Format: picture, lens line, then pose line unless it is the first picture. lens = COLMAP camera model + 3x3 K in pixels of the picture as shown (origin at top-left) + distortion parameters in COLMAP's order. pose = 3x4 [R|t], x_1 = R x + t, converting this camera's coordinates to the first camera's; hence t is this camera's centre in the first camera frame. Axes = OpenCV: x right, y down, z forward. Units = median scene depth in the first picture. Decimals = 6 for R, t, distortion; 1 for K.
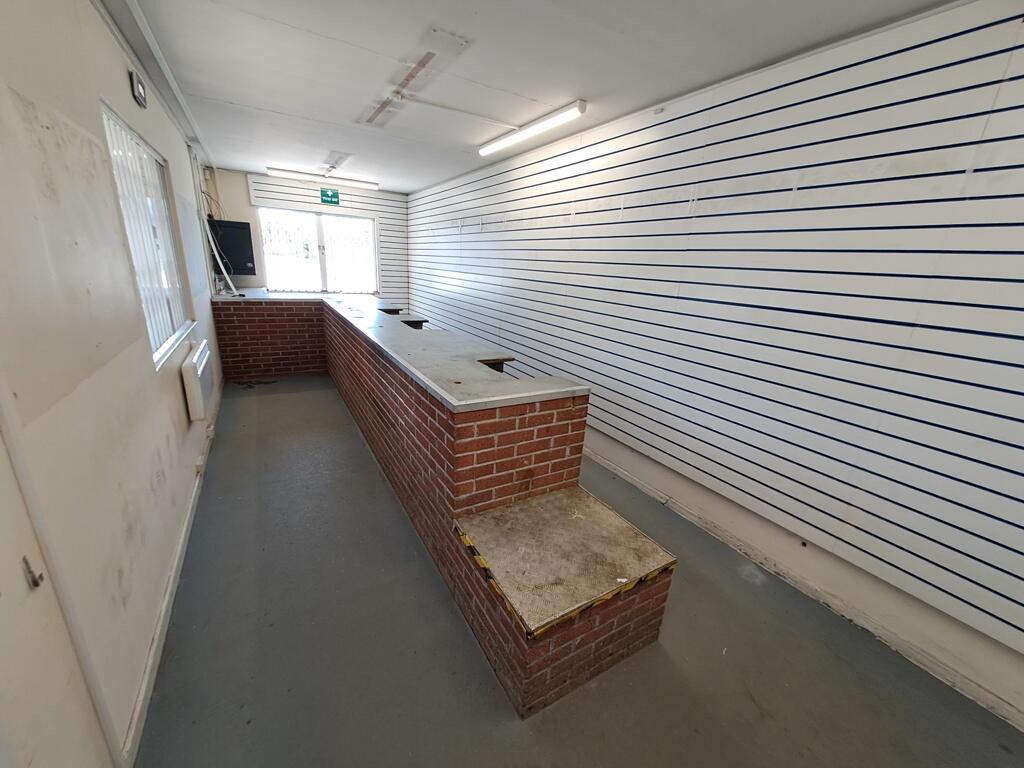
lens RADIAL K [[402.3, 0, 509.9], [0, 402.3, 387.6], [0, 0, 1]] dist [-0.000525, 0.000360]
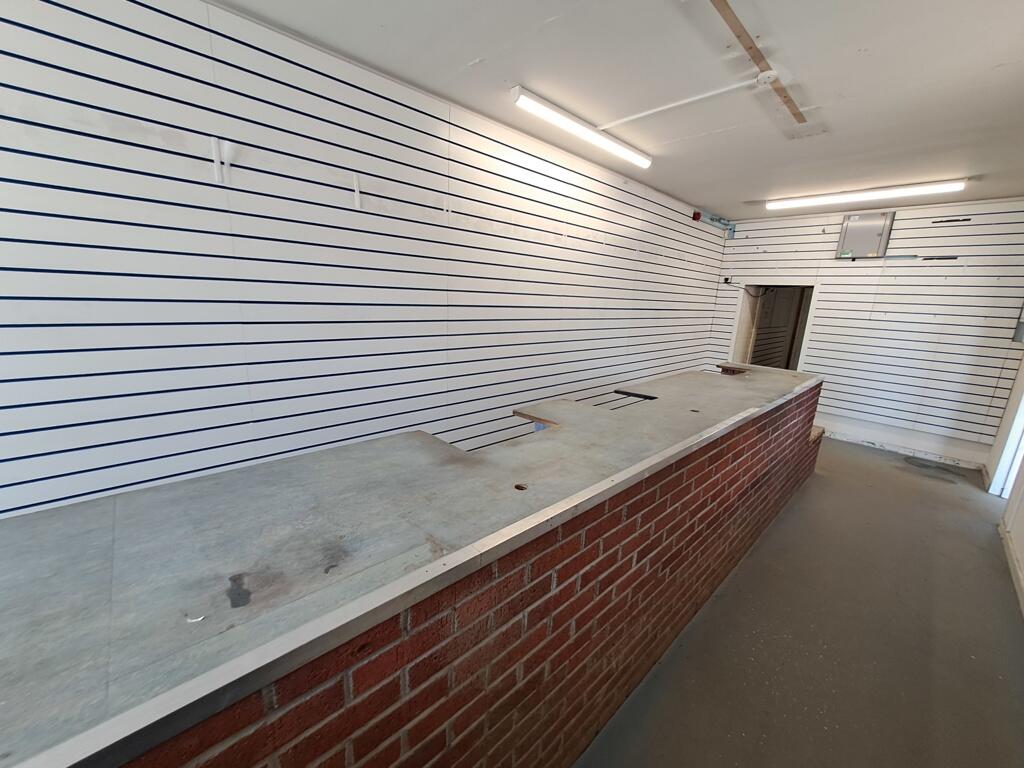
lens RADIAL K [[402.3, 0, 510.4], [0, 402.3, 384.1], [0, 0, 1]] dist [-0.000525, 0.000360]
pose [[-0.212345, -0.286544, 0.934239, -0.880358], [0.221331, 0.917093, 0.331592, -0.493748], [-0.951799, 0.277188, -0.131319, 1.465386]]
